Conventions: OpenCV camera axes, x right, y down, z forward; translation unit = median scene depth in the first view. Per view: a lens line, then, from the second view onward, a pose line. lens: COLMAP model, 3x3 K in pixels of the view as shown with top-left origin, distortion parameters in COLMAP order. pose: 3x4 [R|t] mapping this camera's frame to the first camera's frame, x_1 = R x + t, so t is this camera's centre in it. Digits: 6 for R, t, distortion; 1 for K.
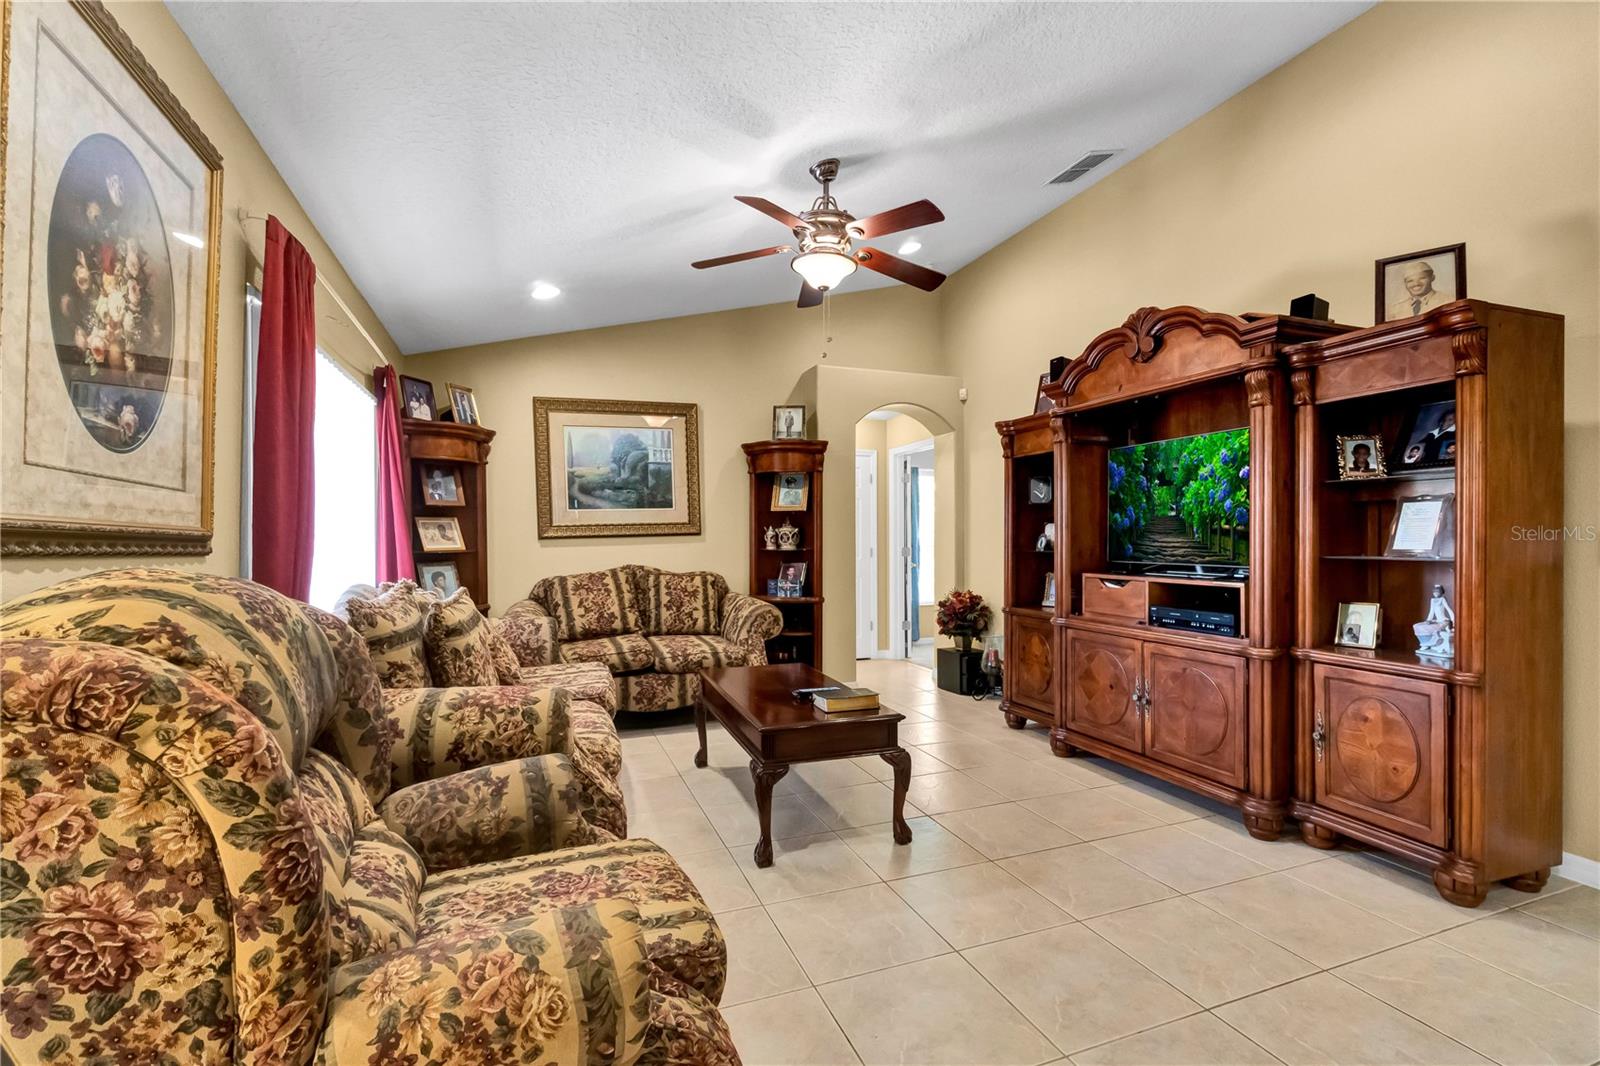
lens RADIAL K [[709.3, 0, 790.9], [0, 709.3, 545.7], [0, 0, 1]] dist [-0.004189, 0.001521]
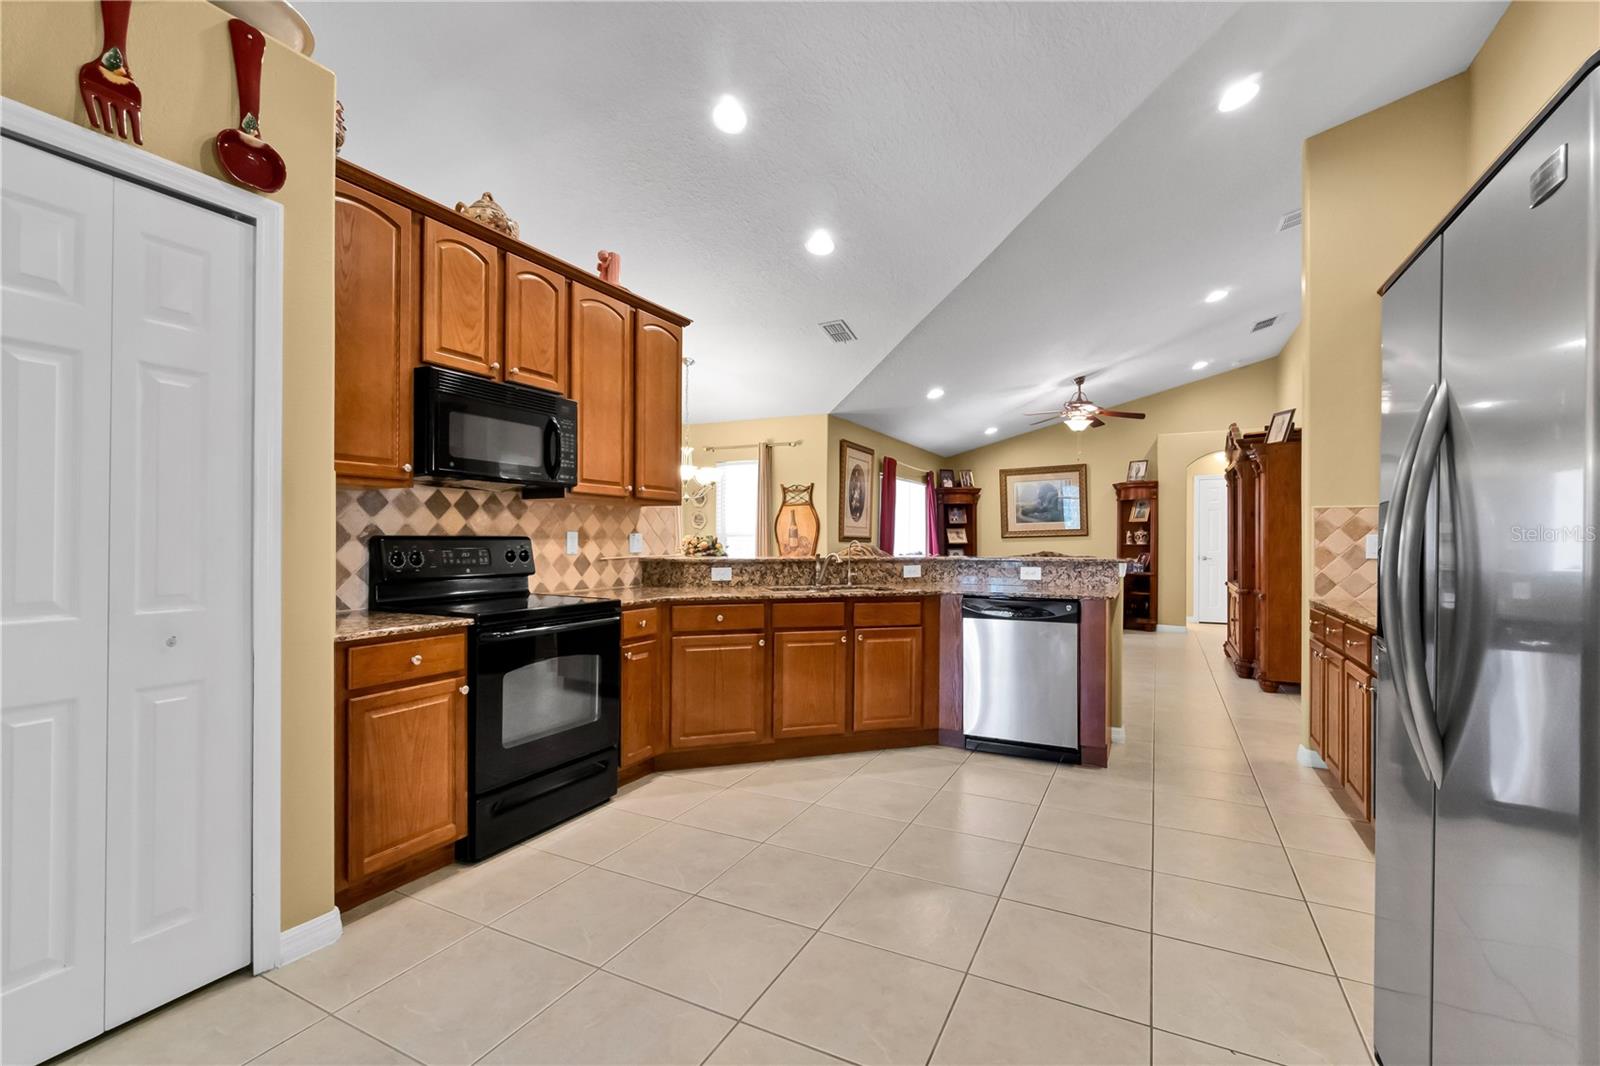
lens RADIAL K [[709.3, 0, 785.5], [0, 709.3, 541.7], [0, 0, 1]] dist [-0.004189, 0.001521]
pose [[0.666124, 0.004801, -0.745826, 0.765536], [-0.006266, 0.999980, 0.000840, 0.003410], [0.745815, 0.004114, 0.666140, -0.847139]]
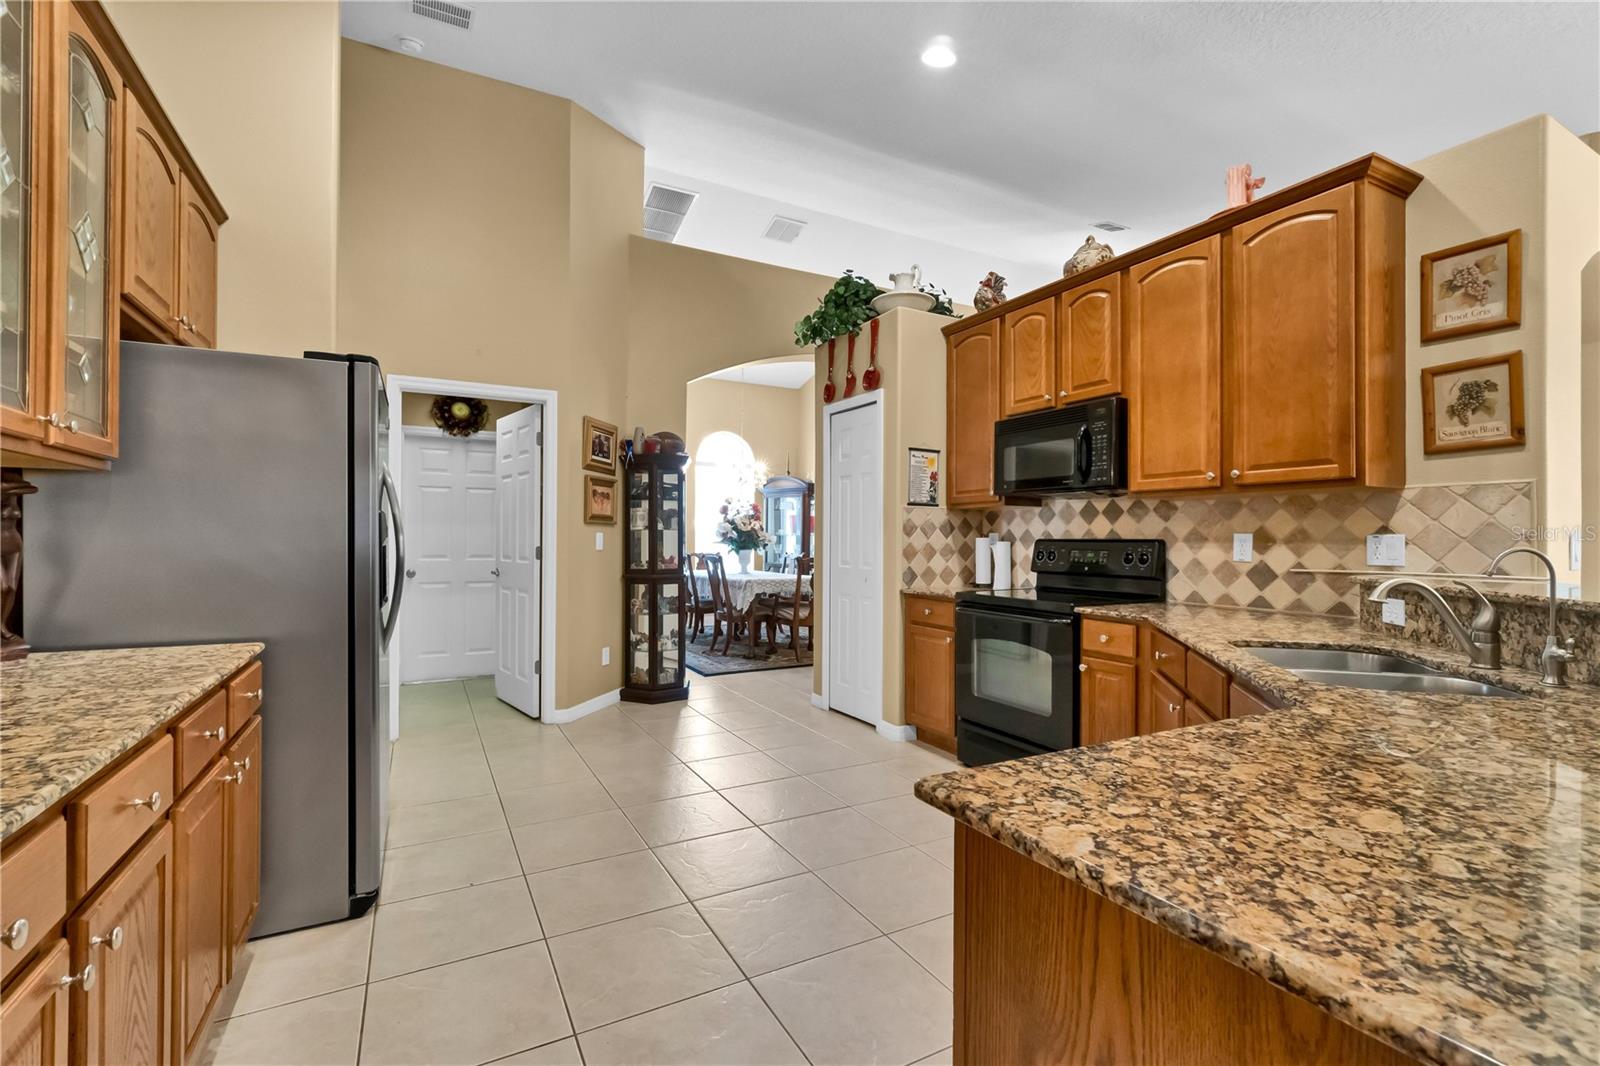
lens RADIAL K [[709.3, 0, 784.6], [0, 709.3, 534.1], [0, 0, 1]] dist [-0.004189, 0.001521]
pose [[-0.992400, -0.004824, -0.122958, 0.501493], [-0.004734, 0.999988, -0.001022, -0.002305], [0.122962, -0.000432, -0.992411, 0.076873]]
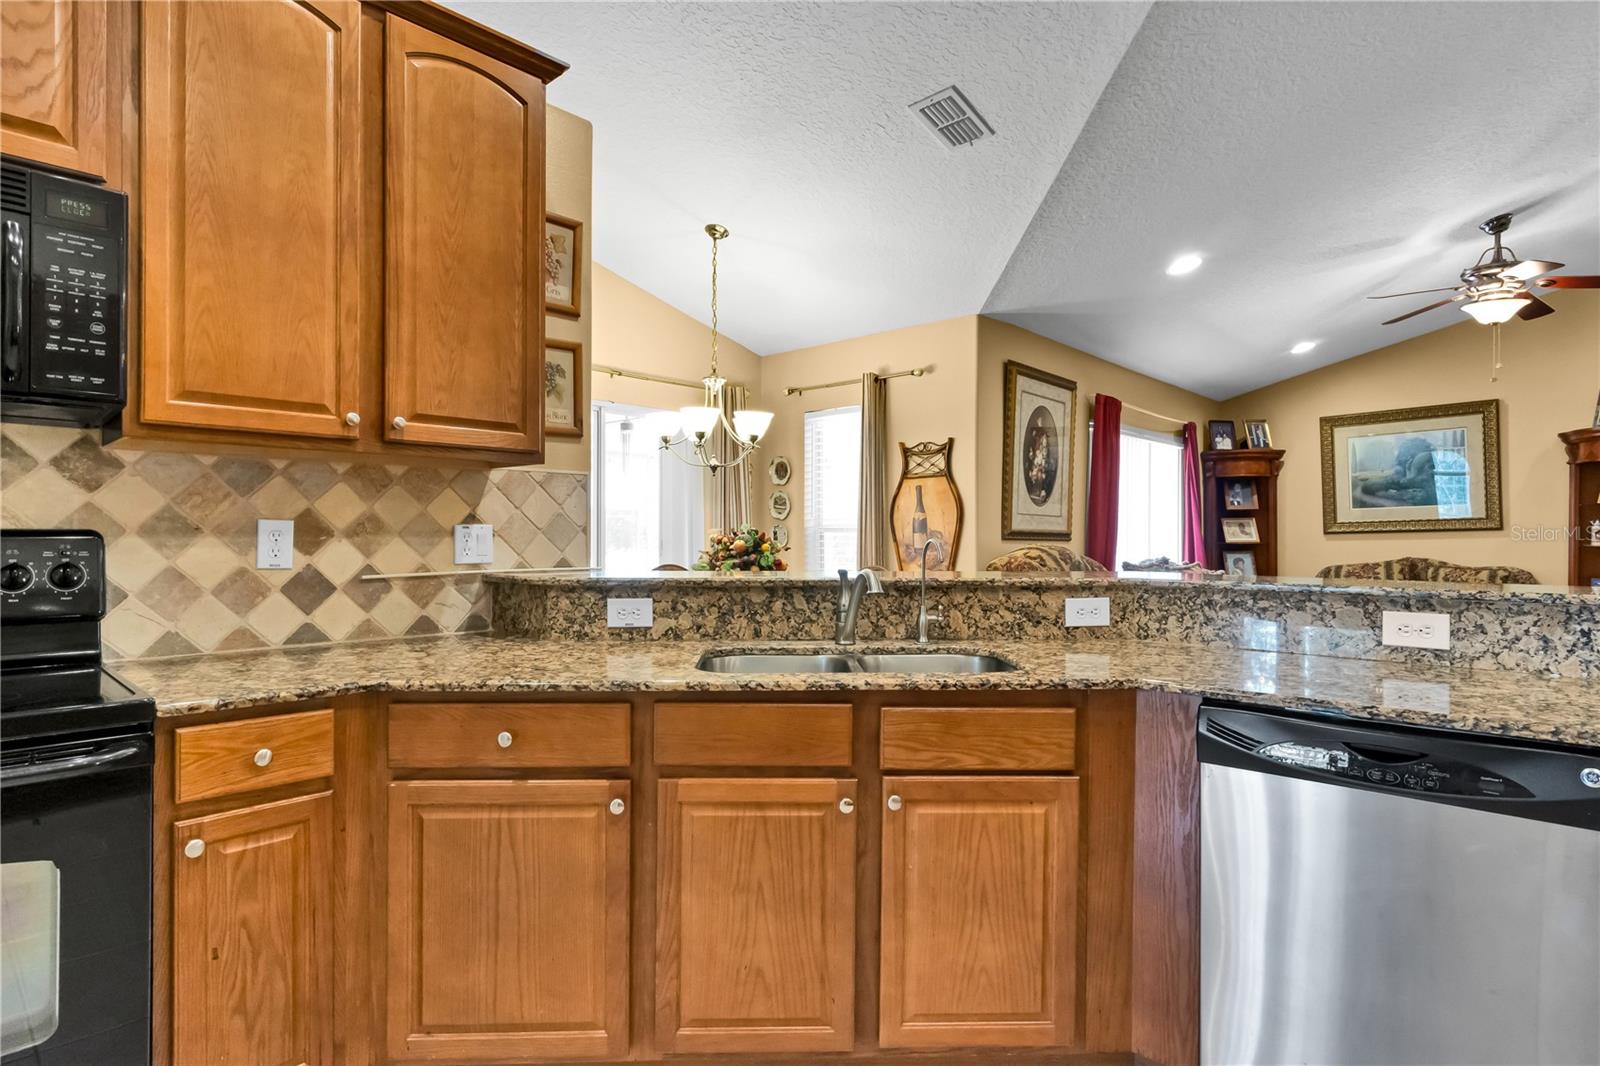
lens RADIAL K [[834.4, 0, 790.6], [0, 834.4, 536.9], [0, 0, 1]] dist [-0.006465, 0.005224]
pose [[0.440022, 0.004148, -0.897978, 0.522859], [-0.007081, 0.999974, 0.001150, 0.000848], [0.897959, 0.005853, 0.440040, -0.448958]]
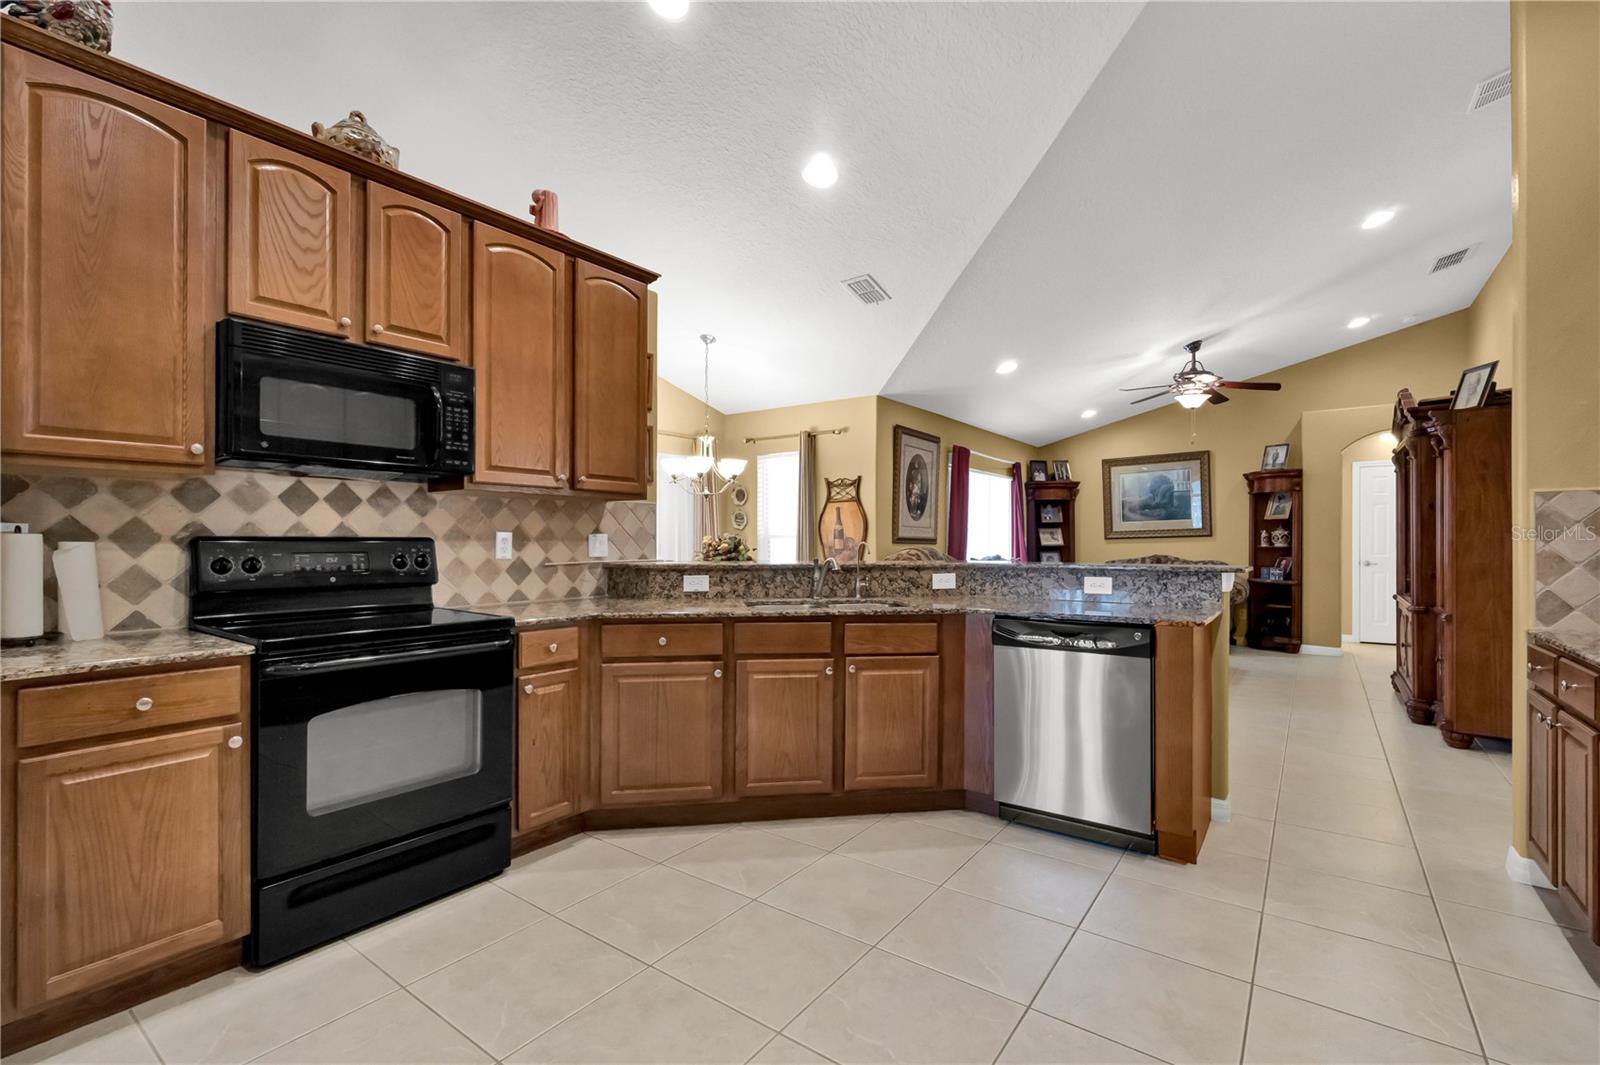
lens RADIAL K [[709.3, 0, 788.0], [0, 709.3, 542.9], [0, 0, 1]] dist [-0.004189, 0.001521]
pose [[0.540179, 0.003575, -0.841543, 0.712120], [-0.005416, 0.999985, 0.000772, 0.002834], [0.841533, 0.004140, 0.540190, -0.631487]]
